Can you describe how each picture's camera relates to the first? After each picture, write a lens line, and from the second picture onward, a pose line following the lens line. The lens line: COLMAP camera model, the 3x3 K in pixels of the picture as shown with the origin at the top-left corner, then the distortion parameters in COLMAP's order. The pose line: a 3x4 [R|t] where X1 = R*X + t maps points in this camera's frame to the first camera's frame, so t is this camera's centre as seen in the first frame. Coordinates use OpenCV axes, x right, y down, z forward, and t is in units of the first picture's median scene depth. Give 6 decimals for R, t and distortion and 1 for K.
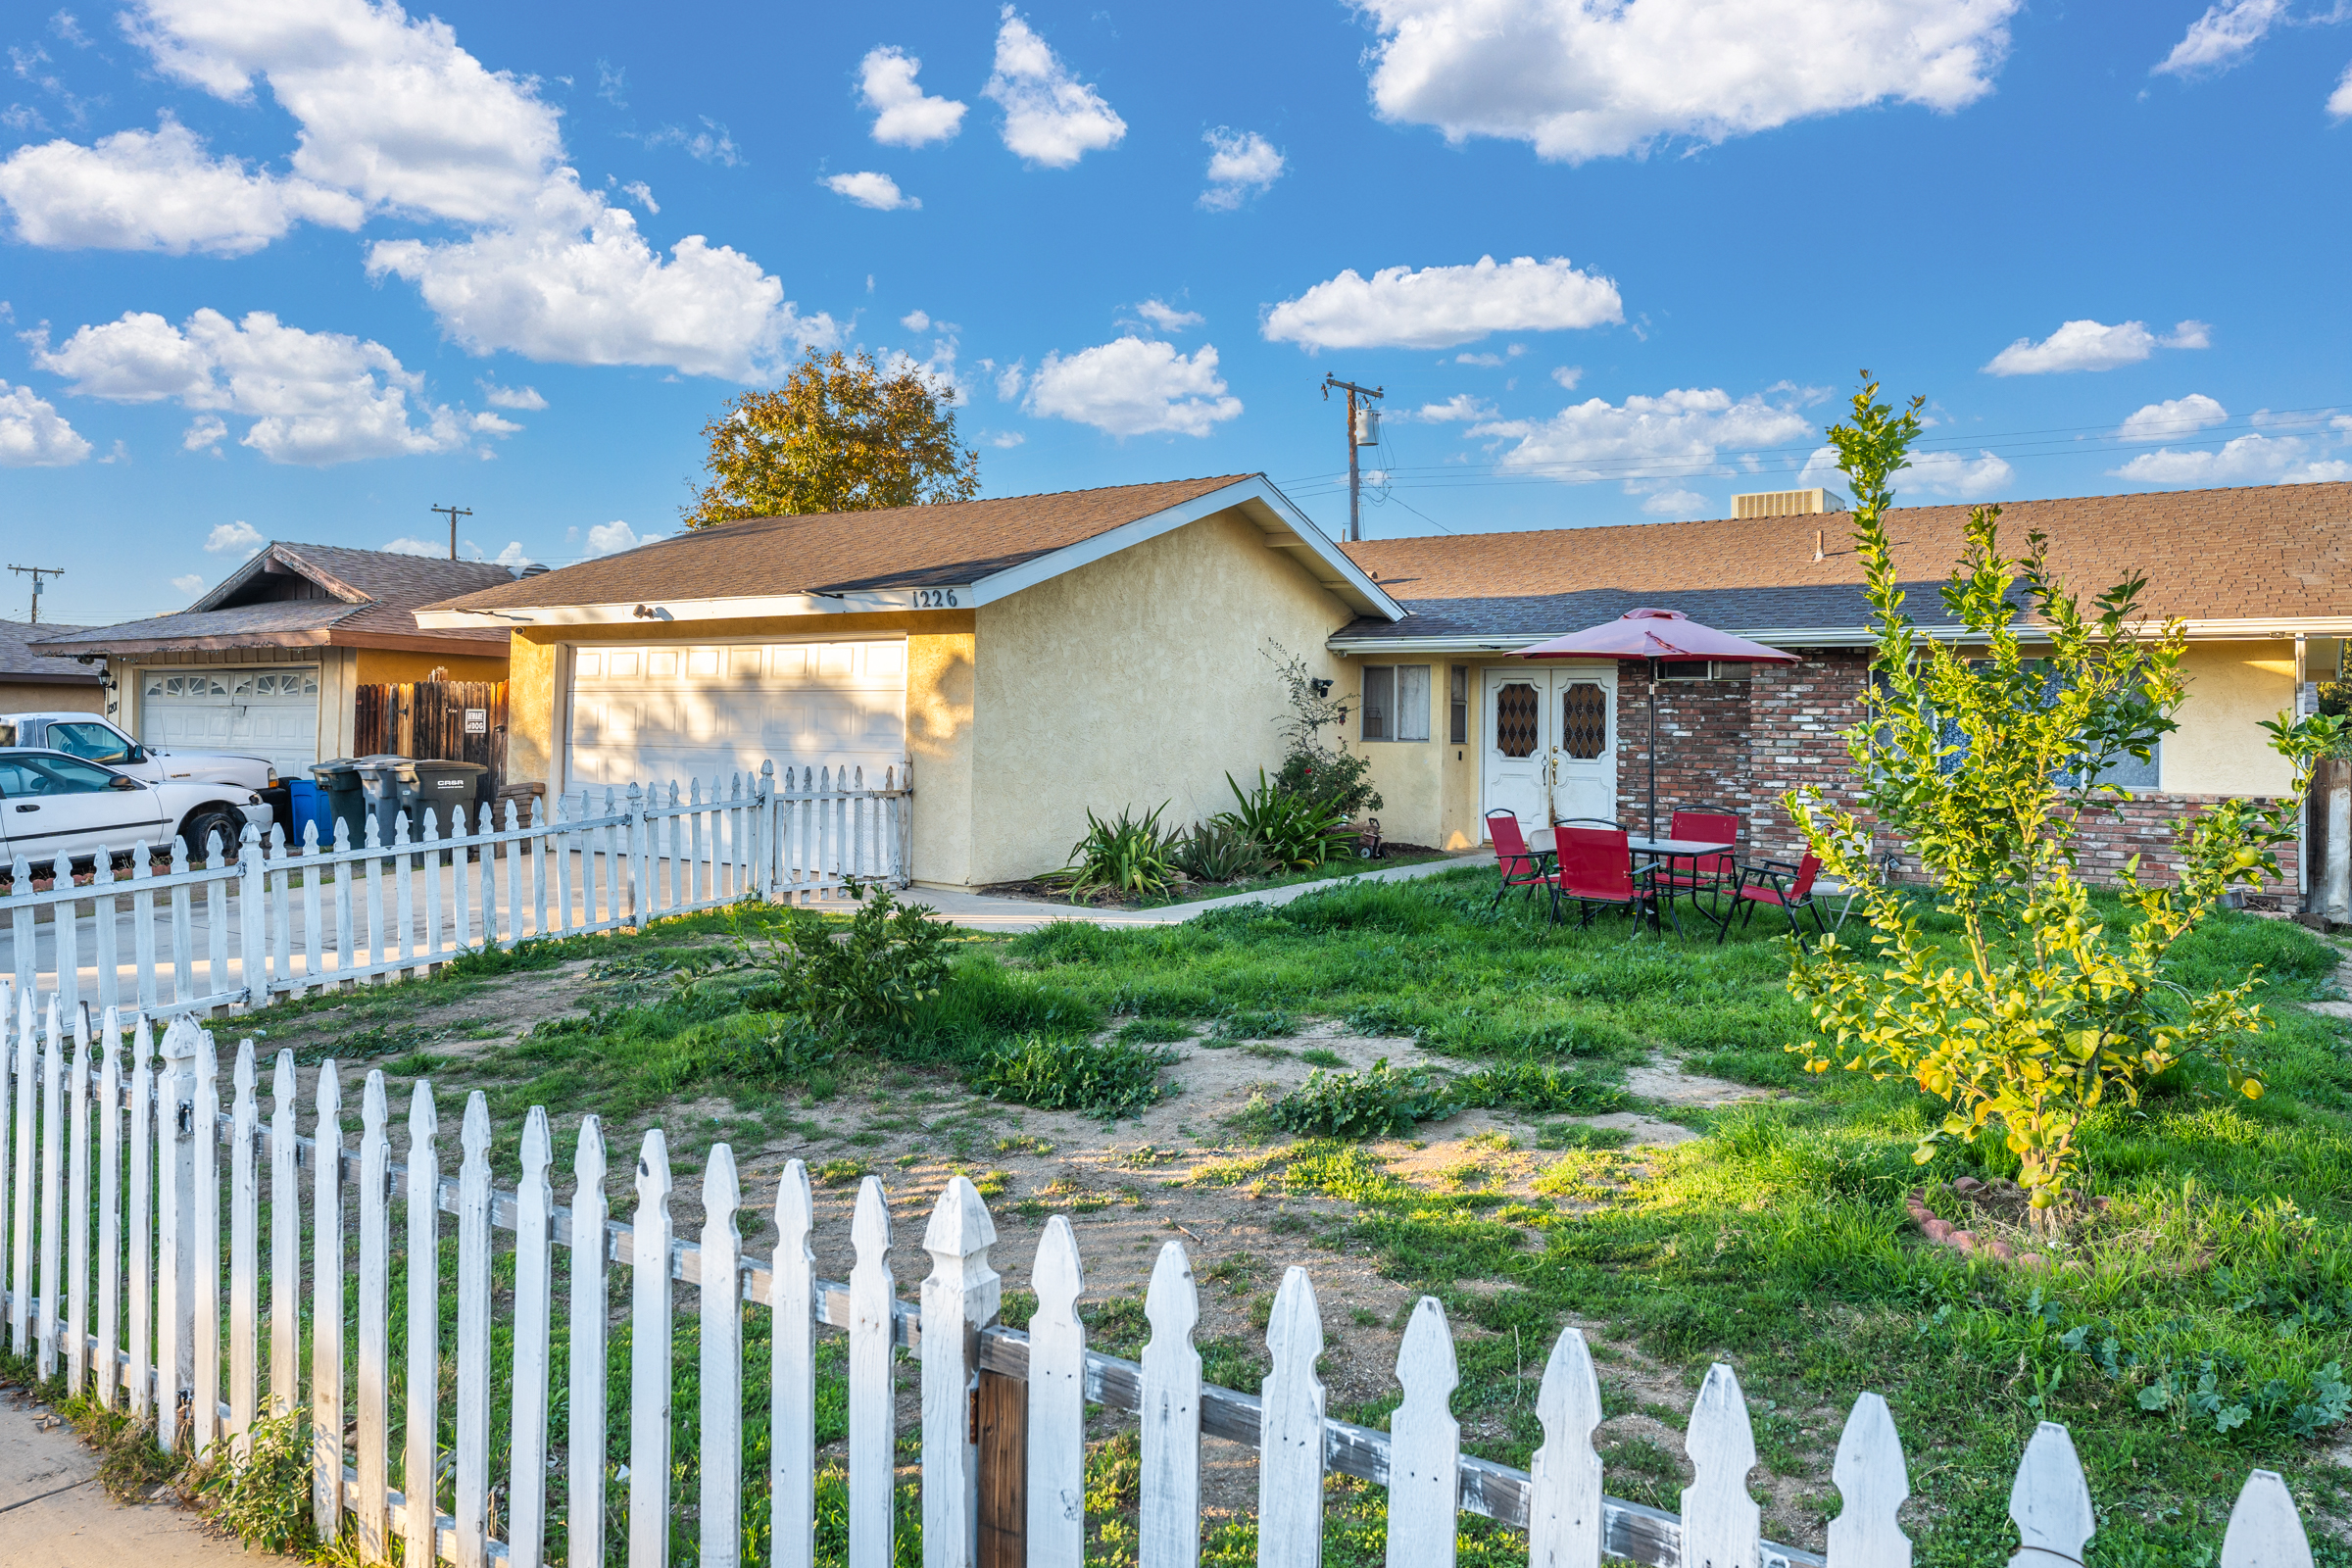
lens RADIAL K [[1561.6, 0, 1174.9], [0, 1561.6, 665.1], [0, 0, 1]] dist [0.006198, -0.006021]
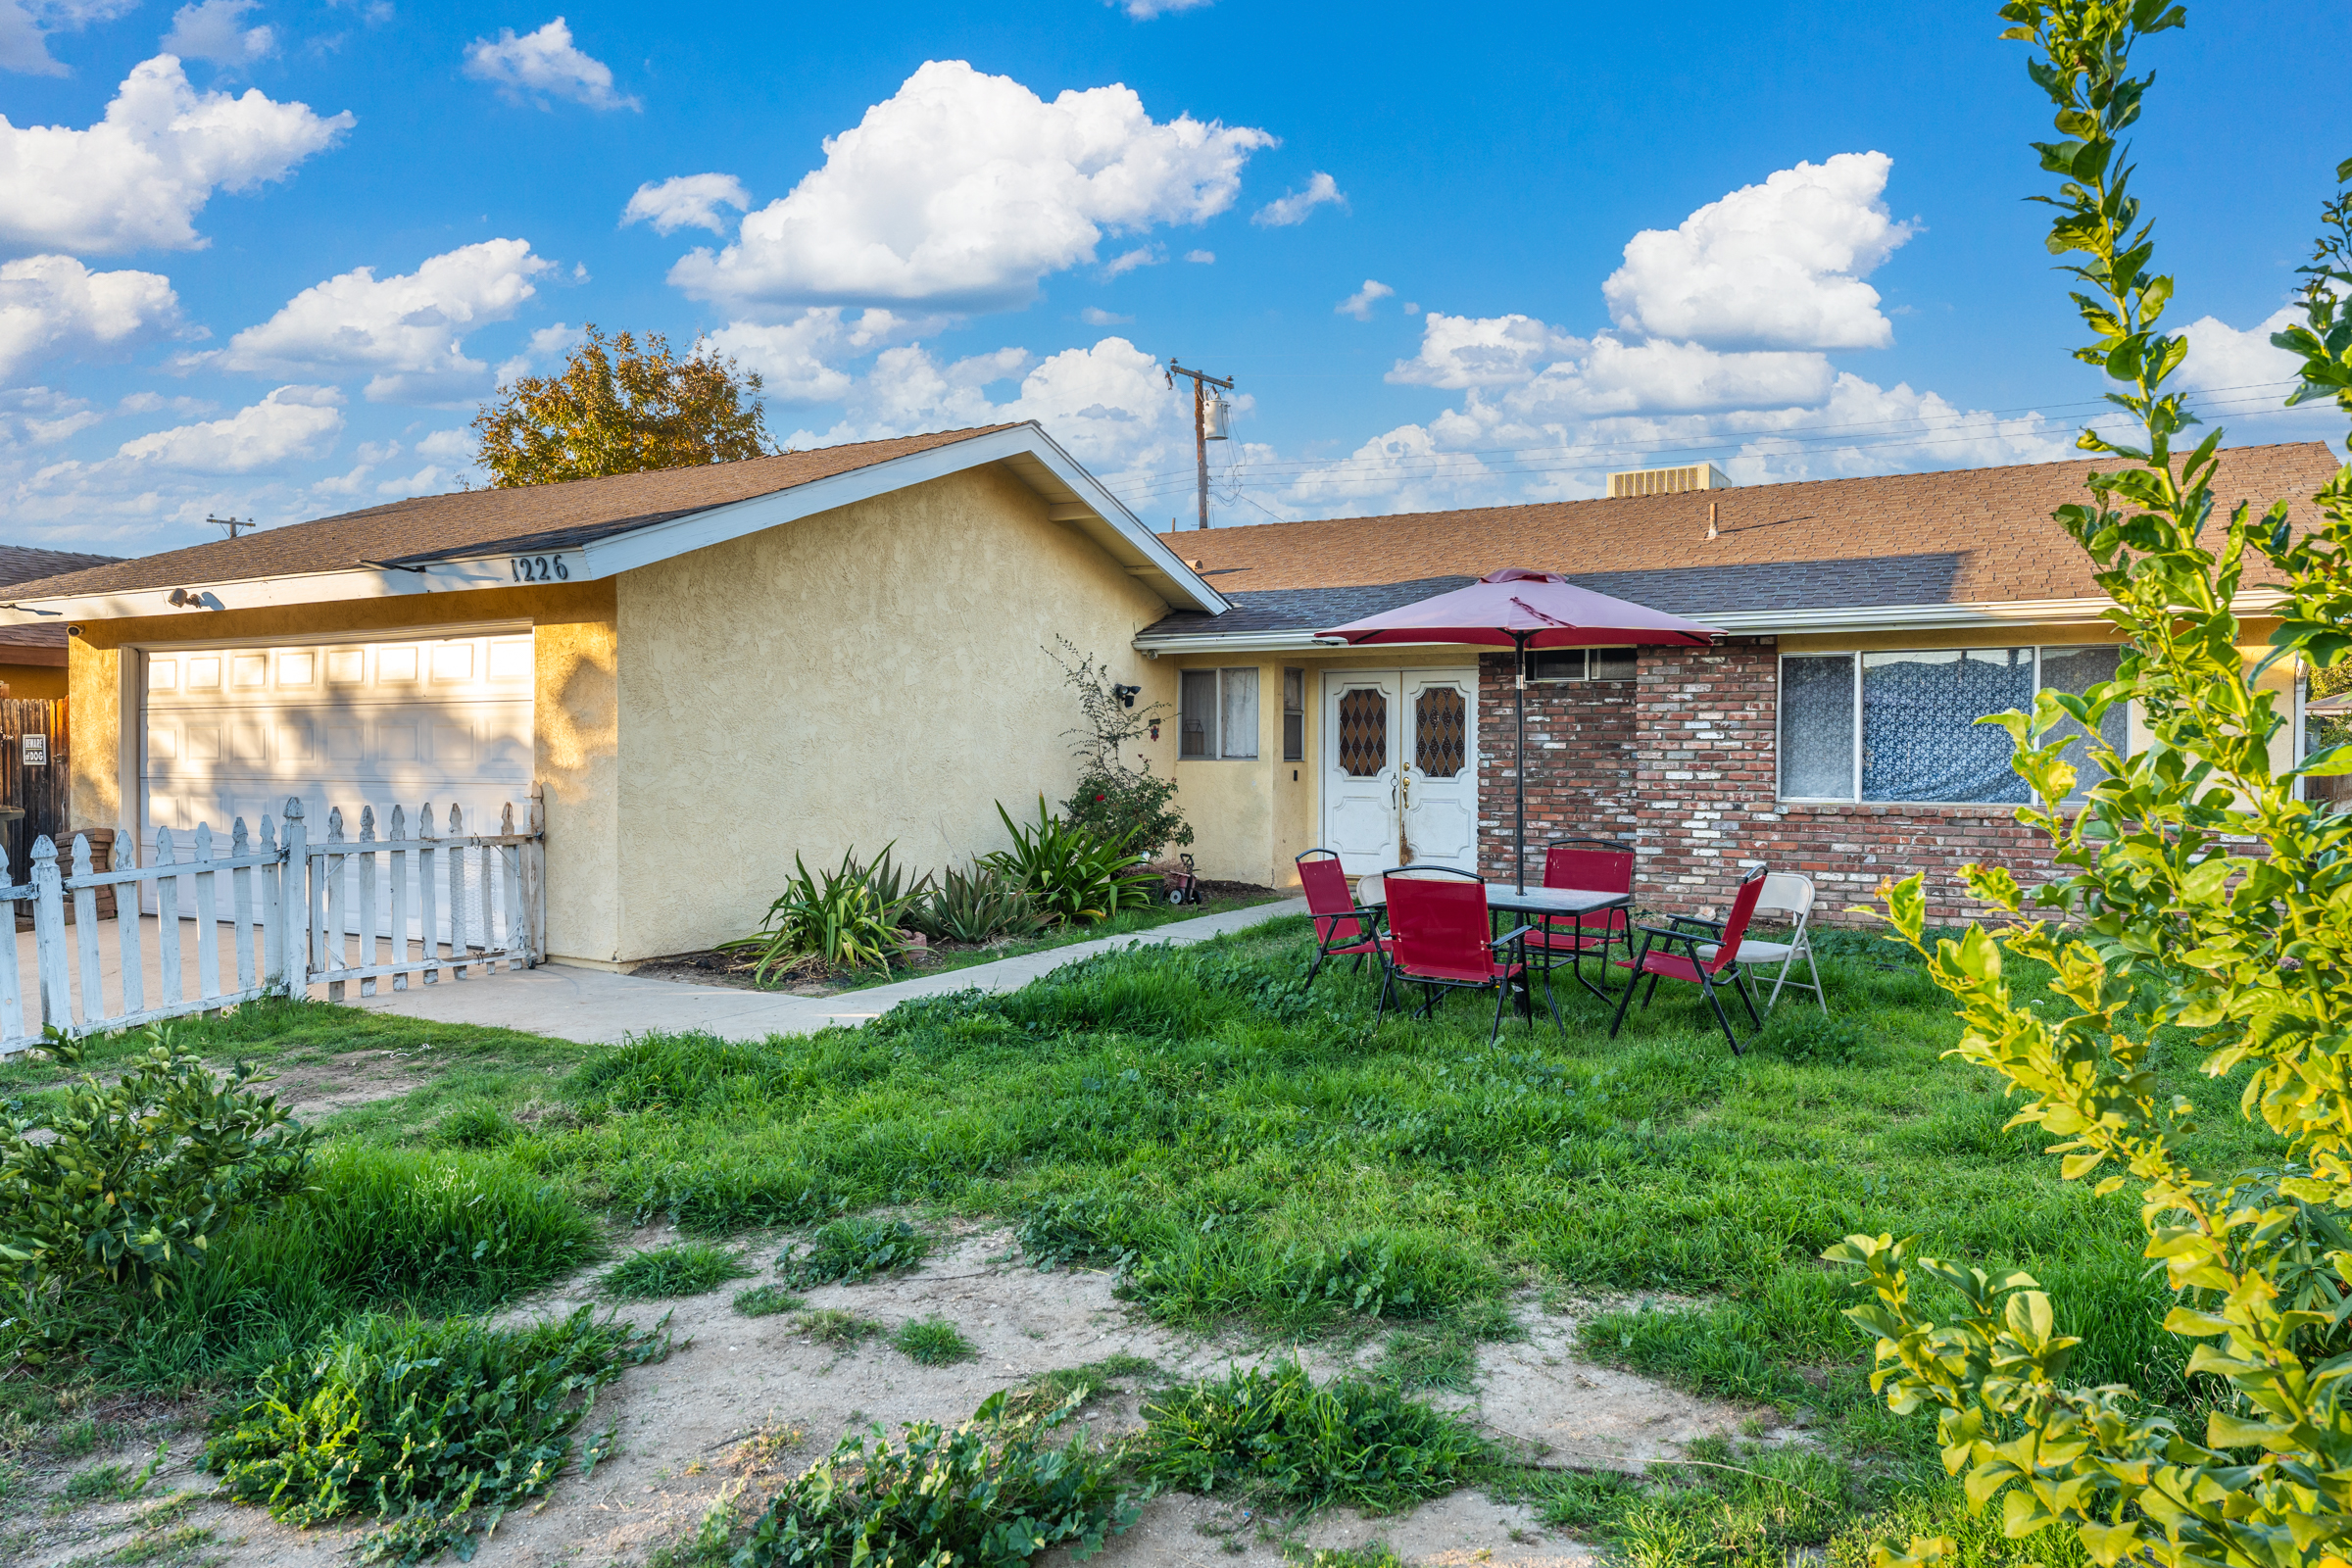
lens RADIAL K [[1561.6, 0, 1181.9], [0, 1561.6, 741.1], [0, 0, 1]] dist [0.006198, -0.006021]
pose [[0.996396, -0.012977, 0.083823, 0.061162], [0.010013, 0.999313, 0.035677, 0.010613], [-0.084229, -0.034709, 0.995842, 0.201753]]
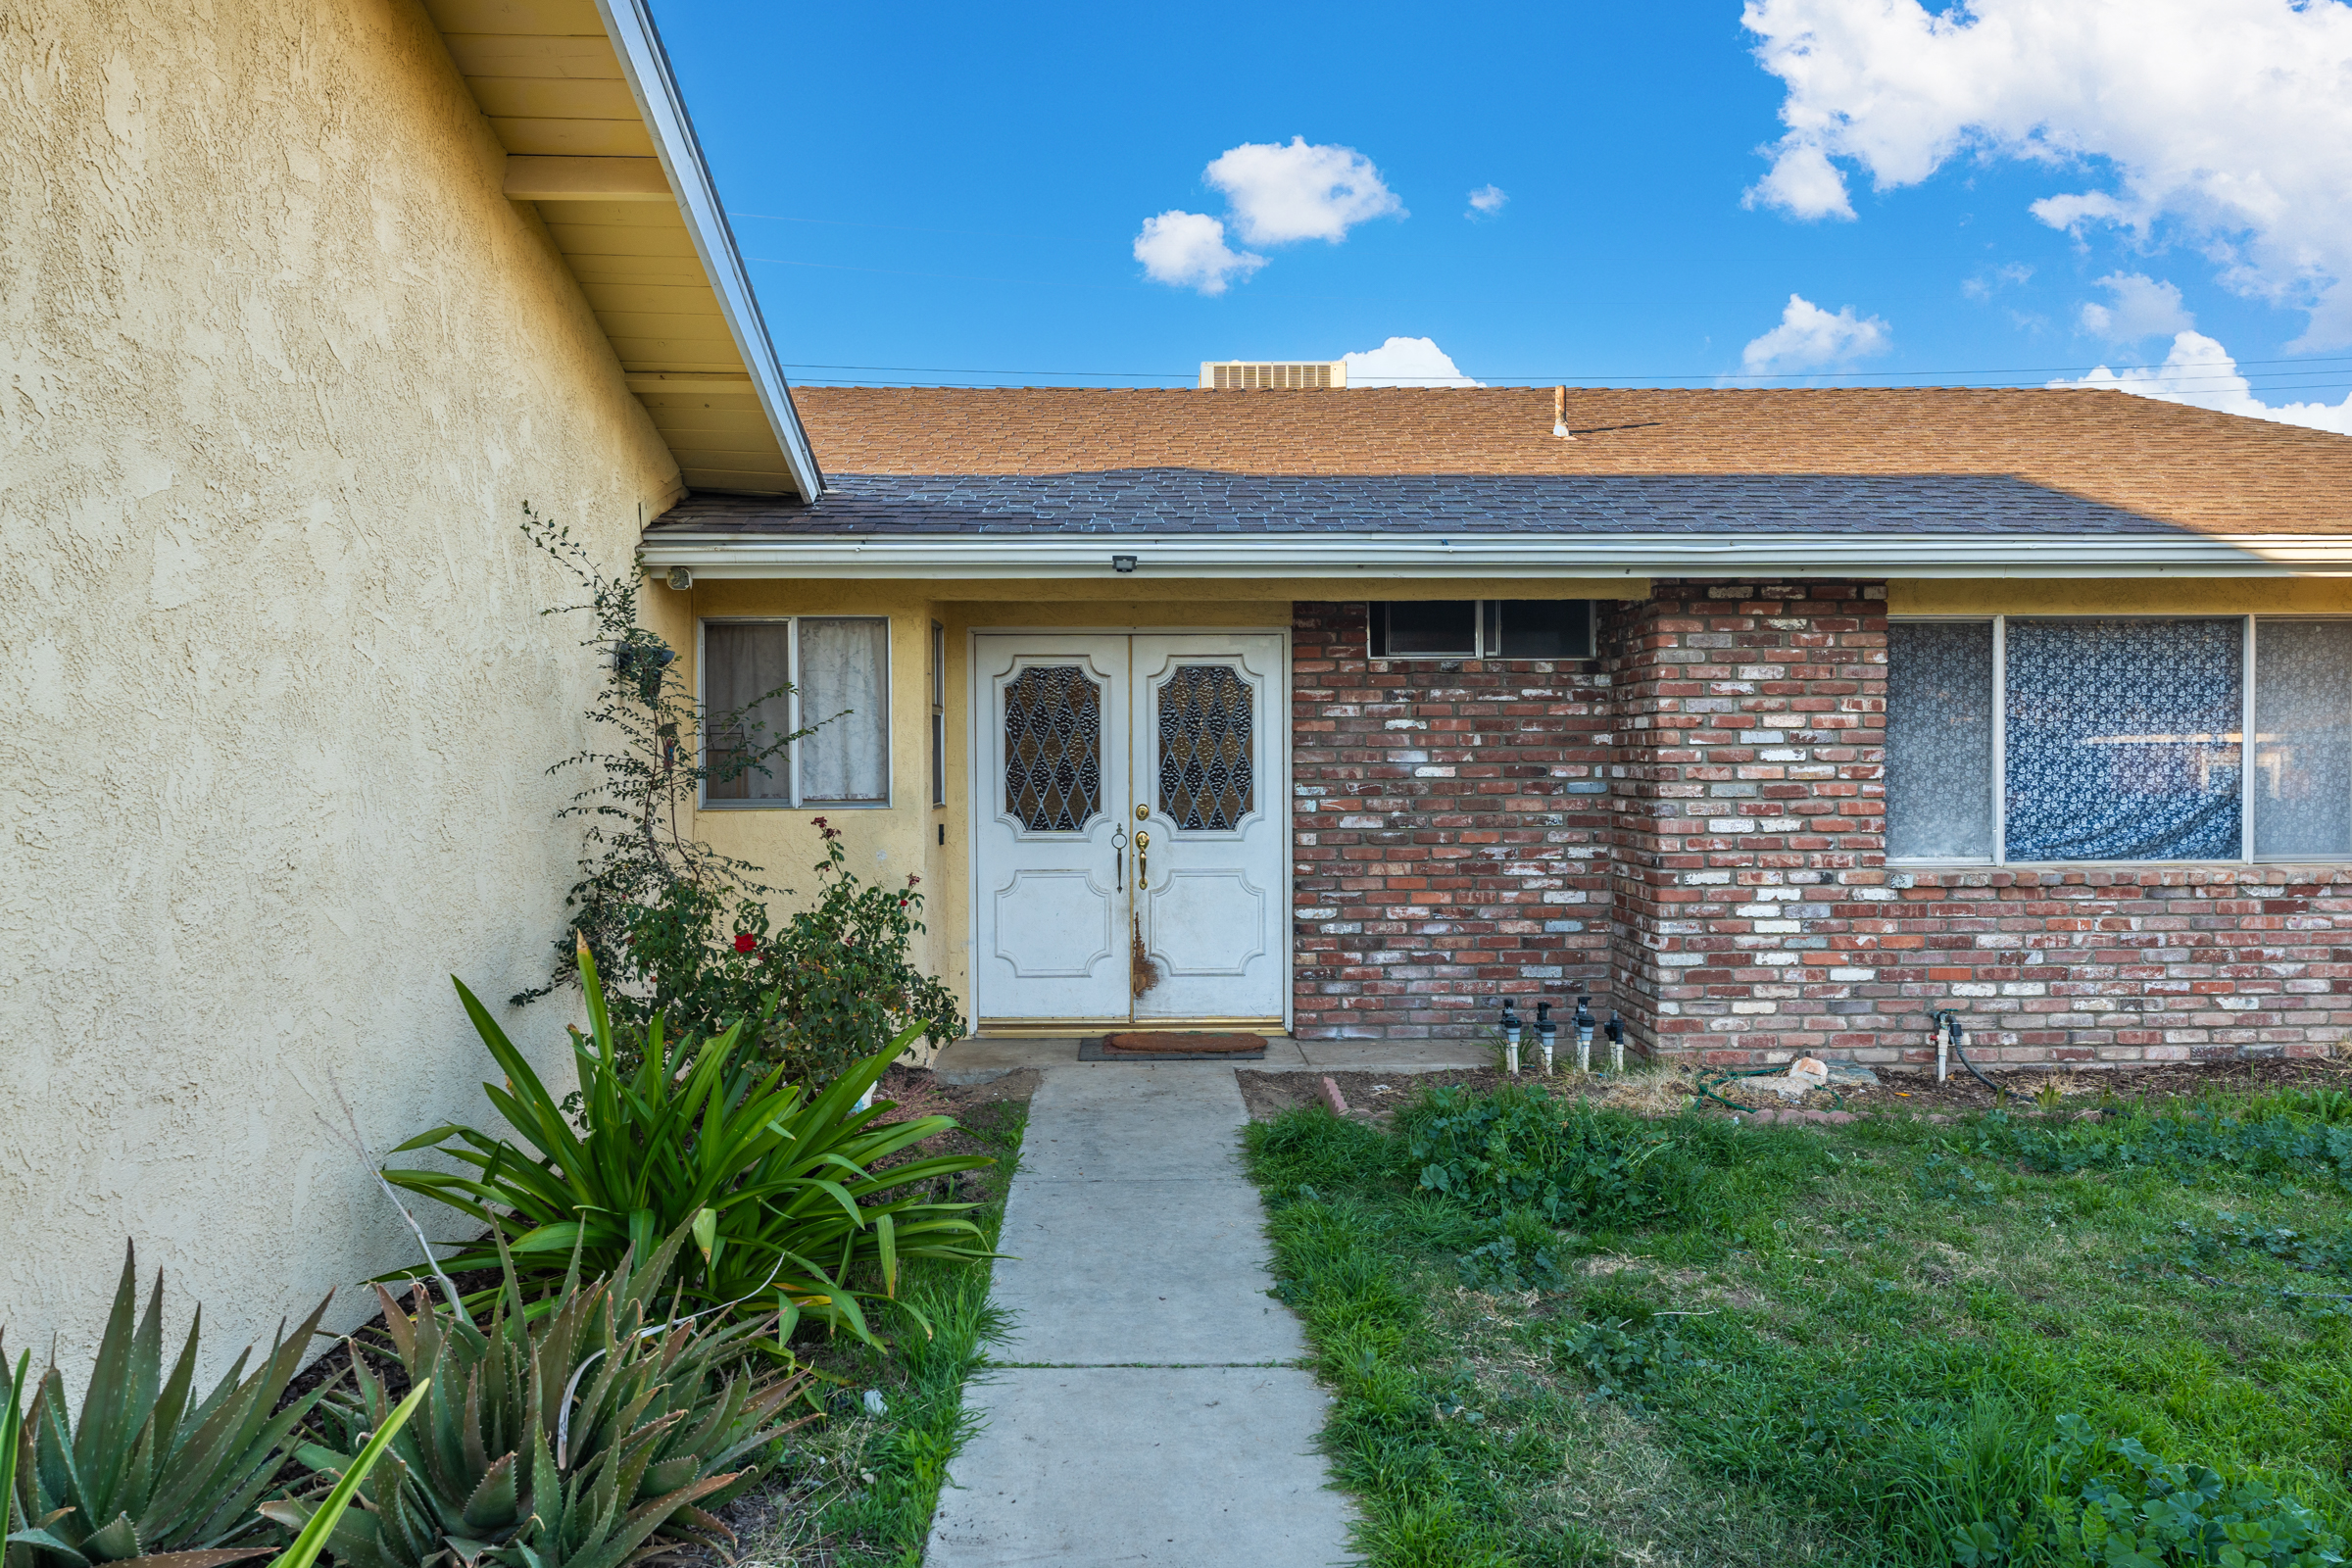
lens RADIAL K [[1561.6, 0, 1153.4], [0, 1561.6, 768.5], [0, 0, 1]] dist [0.006198, -0.006021]
pose [[0.804302, -0.028670, 0.593529, -0.026299], [-0.005870, 0.998403, 0.056181, 0.018332], [-0.594192, -0.048670, 0.802850, 0.728556]]
